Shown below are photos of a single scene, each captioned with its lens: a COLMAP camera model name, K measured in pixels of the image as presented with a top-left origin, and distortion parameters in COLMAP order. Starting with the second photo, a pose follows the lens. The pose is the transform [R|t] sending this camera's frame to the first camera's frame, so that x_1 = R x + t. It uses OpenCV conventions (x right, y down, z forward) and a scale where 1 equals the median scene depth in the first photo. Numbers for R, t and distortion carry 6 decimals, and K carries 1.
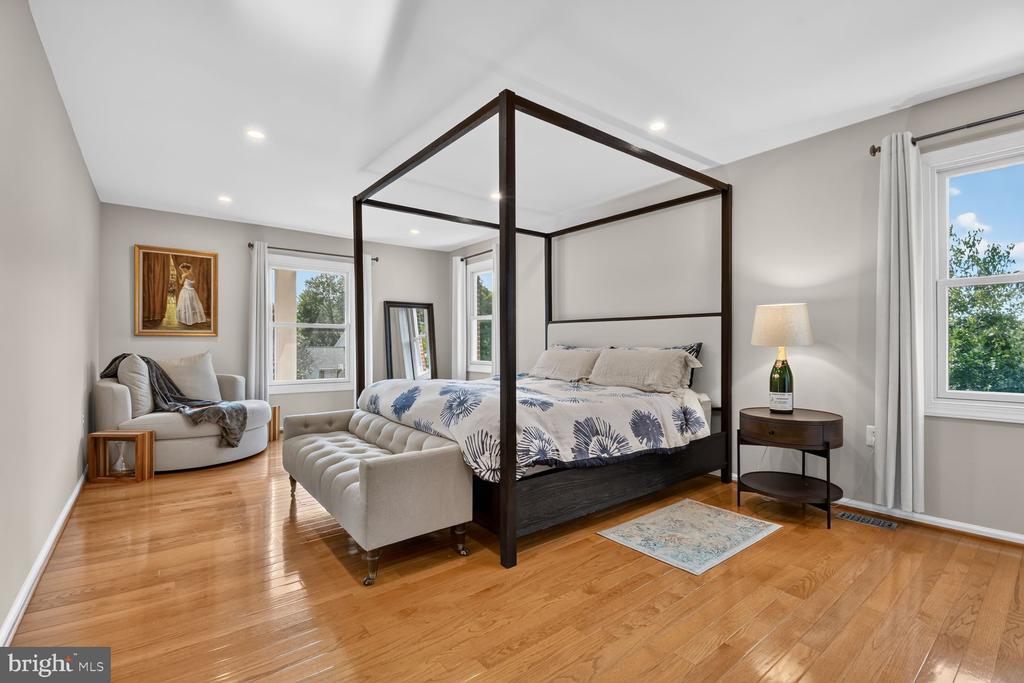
lens RADIAL K [[455.7, 0, 506.0], [0, 455.7, 342.6], [0, 0, 1]] dist [-0.031740, -0.004555]
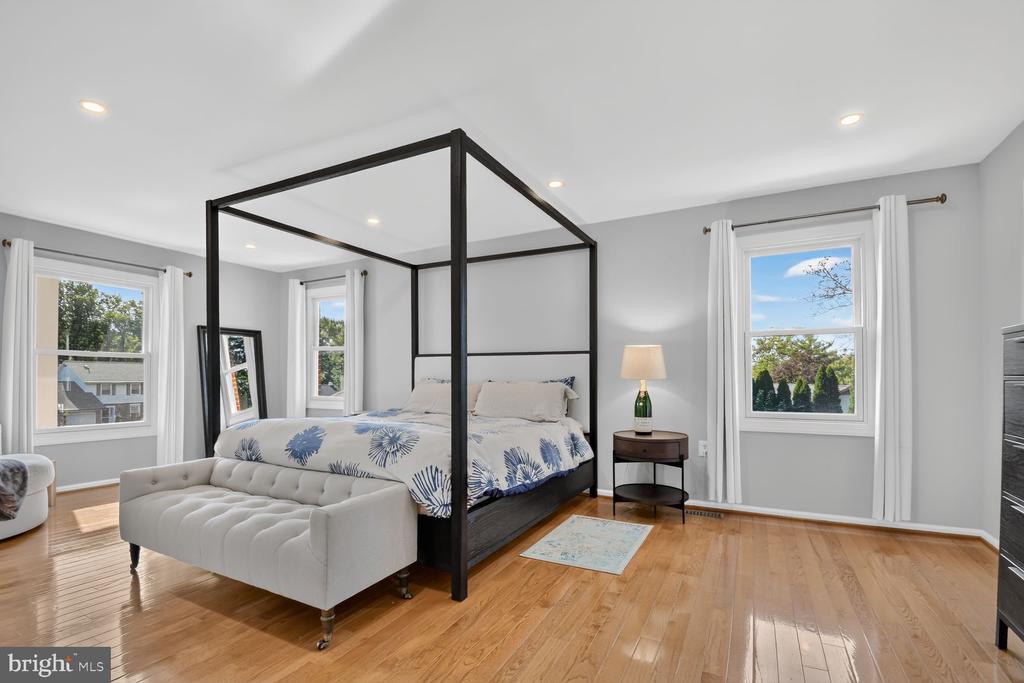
lens RADIAL K [[463.4, 0, 517.8], [0, 463.4, 367.7], [0, 0, 1]] dist [-0.032960, -0.003610]
pose [[0.905329, 0.008208, 0.424633, -0.245208], [-0.001065, 0.999854, -0.017056, -0.003371], [-0.424711, 0.014988, 0.905205, 0.009074]]
